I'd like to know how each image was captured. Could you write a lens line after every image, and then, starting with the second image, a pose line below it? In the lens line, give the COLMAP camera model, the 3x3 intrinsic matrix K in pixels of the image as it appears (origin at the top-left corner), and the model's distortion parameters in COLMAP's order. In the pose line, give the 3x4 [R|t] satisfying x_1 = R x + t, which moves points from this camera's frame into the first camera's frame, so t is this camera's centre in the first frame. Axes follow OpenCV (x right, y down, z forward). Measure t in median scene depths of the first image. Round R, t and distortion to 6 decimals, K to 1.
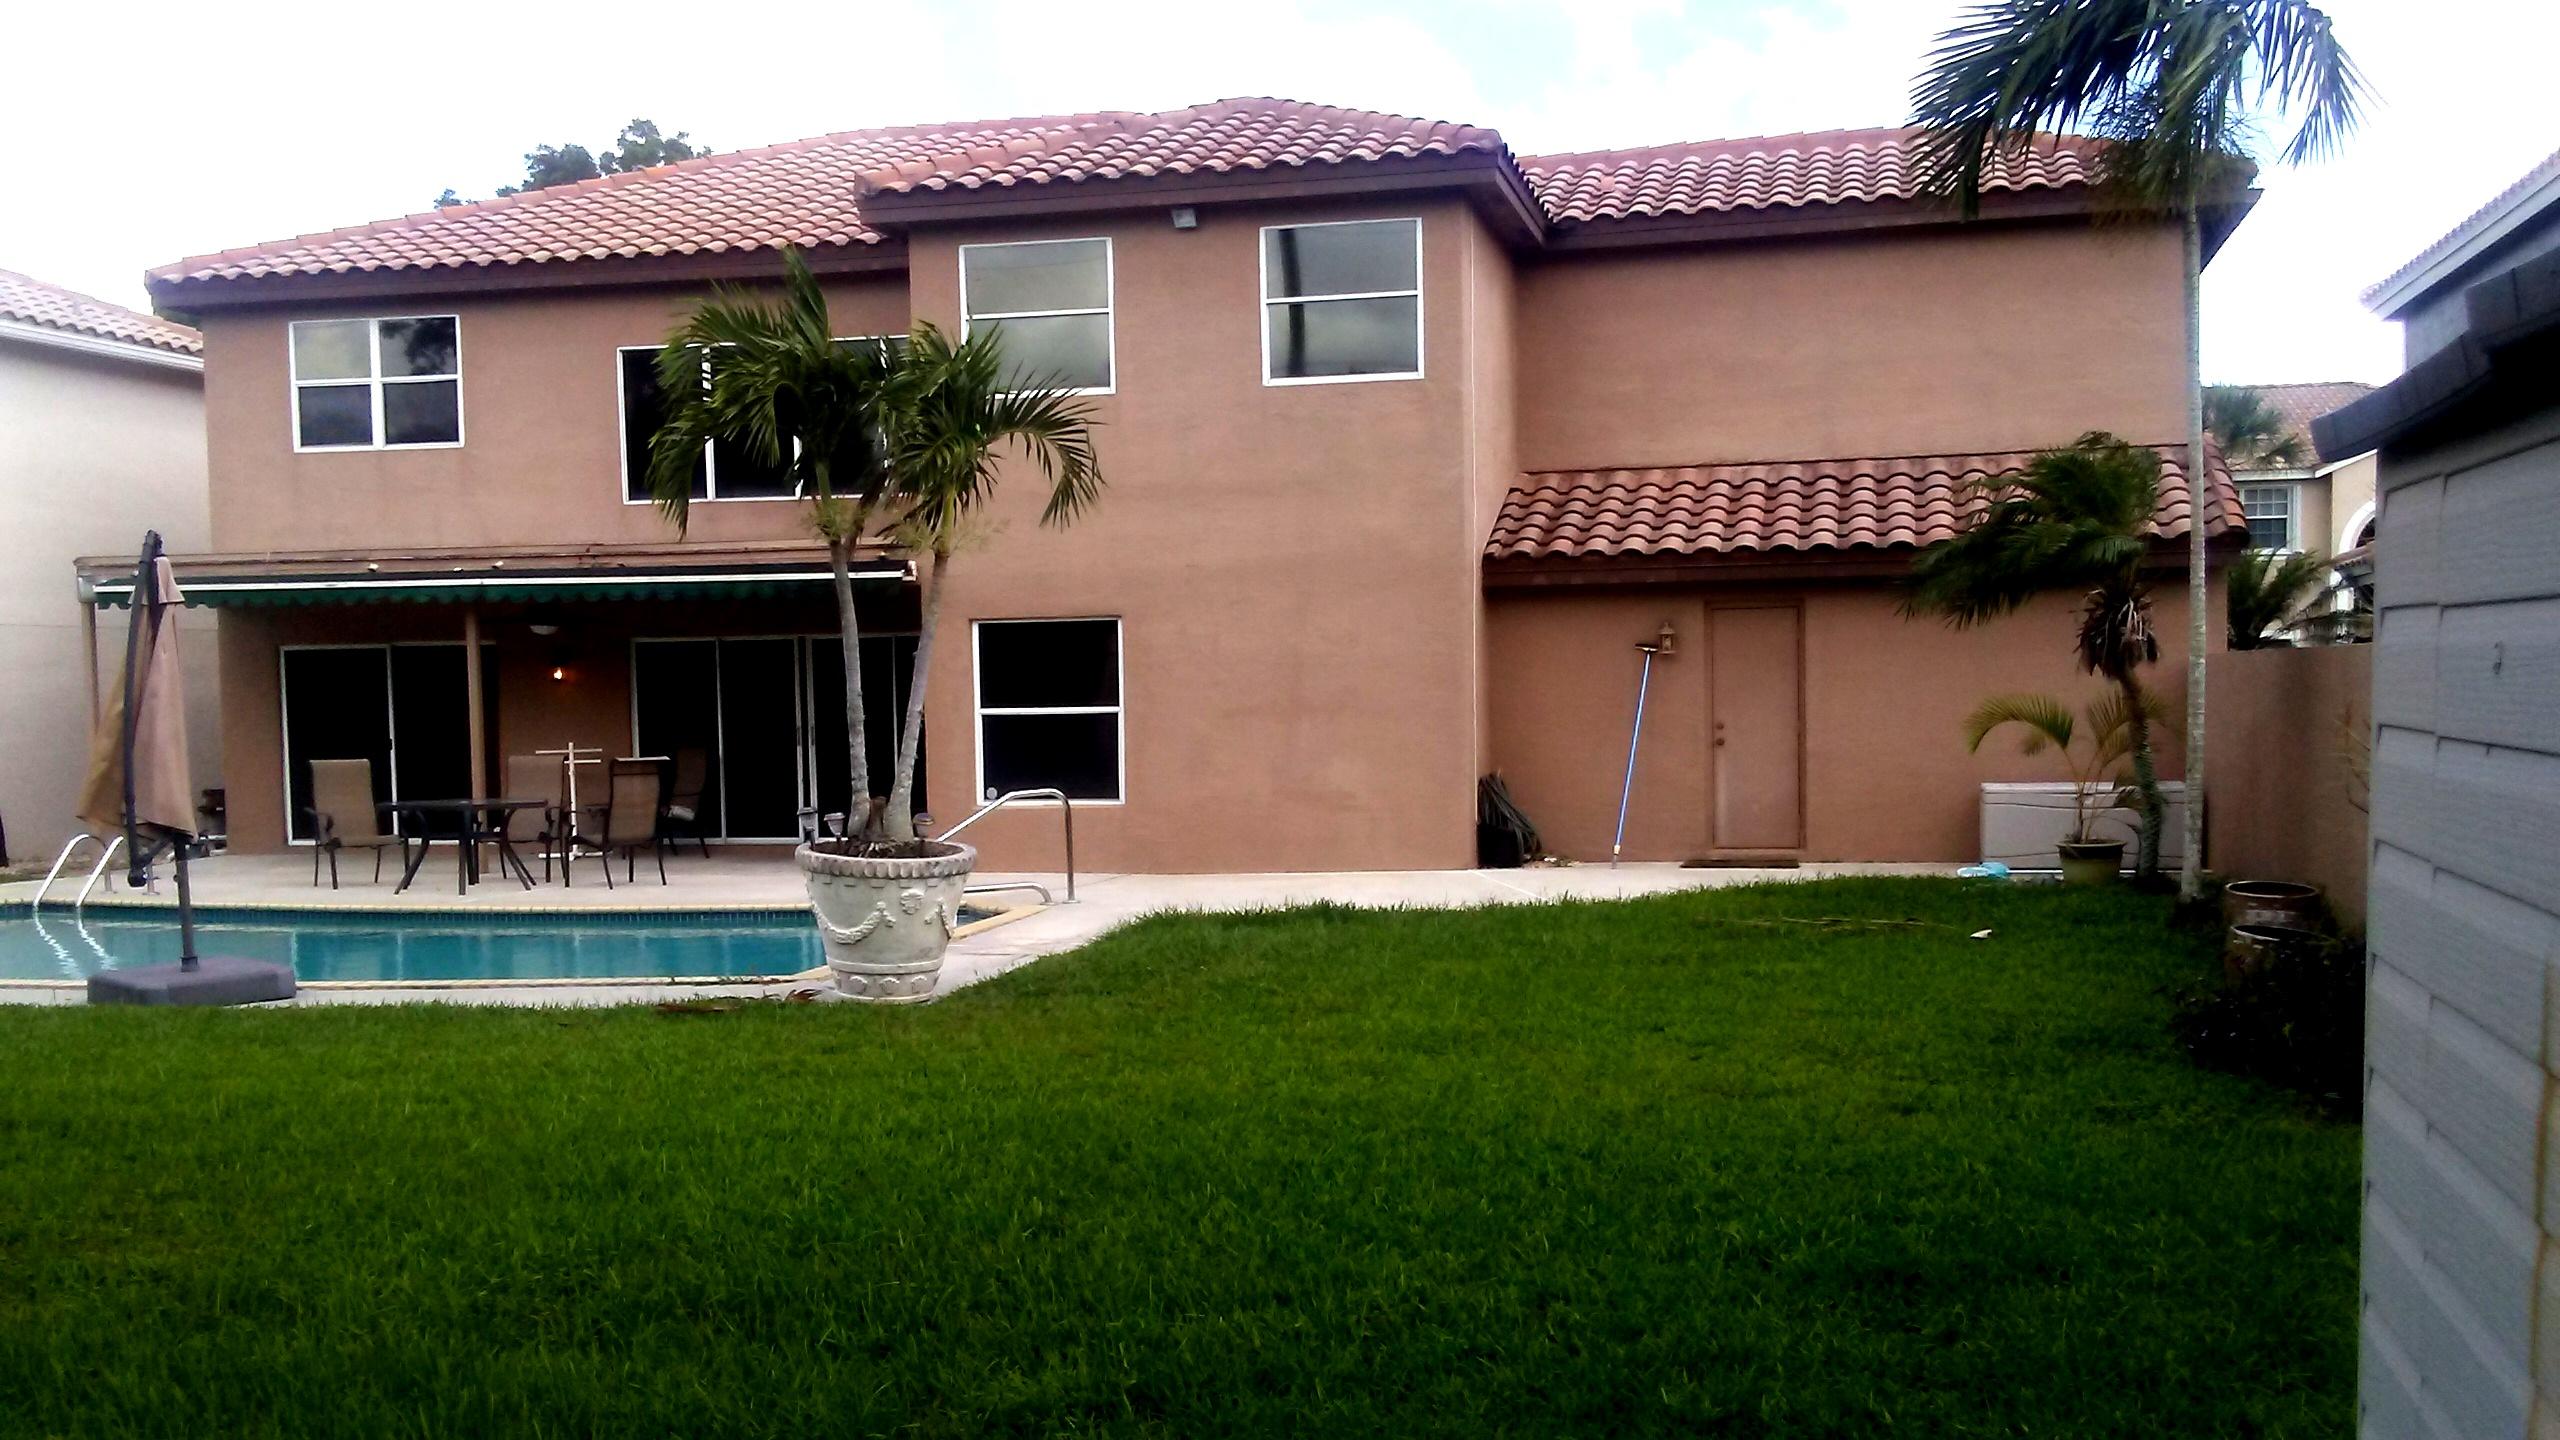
lens RADIAL K [[2396.8, 0, 1282.1], [0, 2396.8, 721.7], [0, 0, 1]] dist [-0.012487, 0.000000]
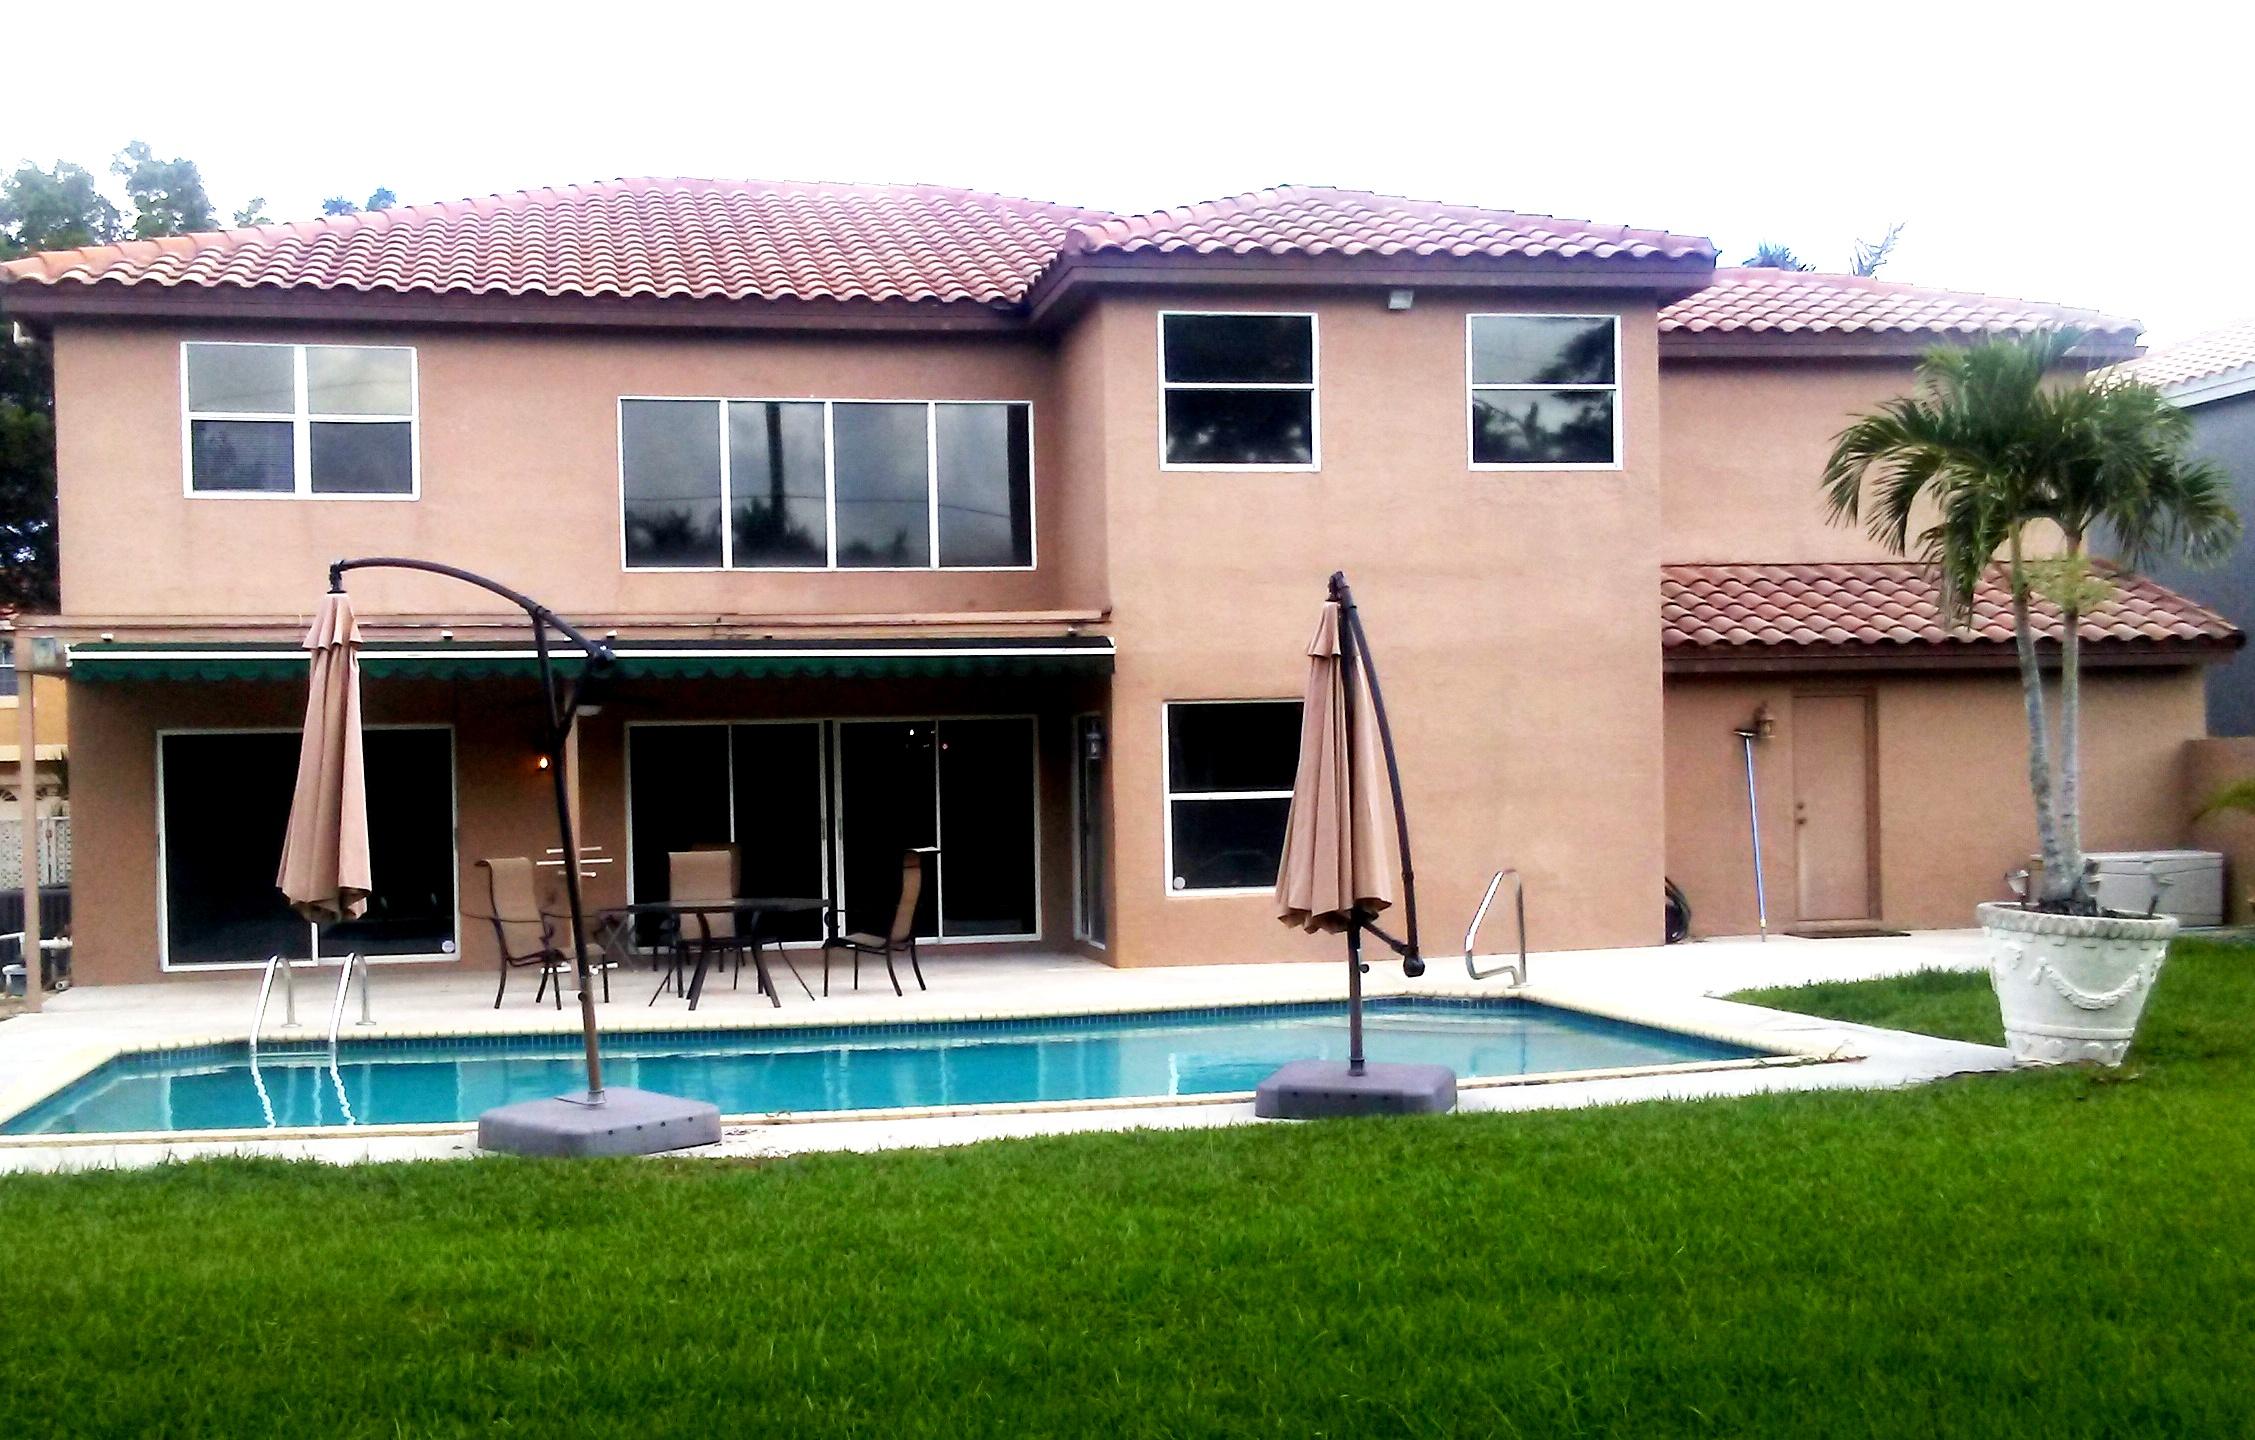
lens RADIAL K [[2350.6, 0, 1127.6], [0, 2350.6, 722.7], [0, 0, 1]] dist [0.014231, 0.000000]
pose [[0.924942, 0.005310, 0.380072, -0.497947], [0.012567, 0.998929, -0.044541, 0.007761], [-0.379901, 0.045974, 0.923884, 0.140748]]
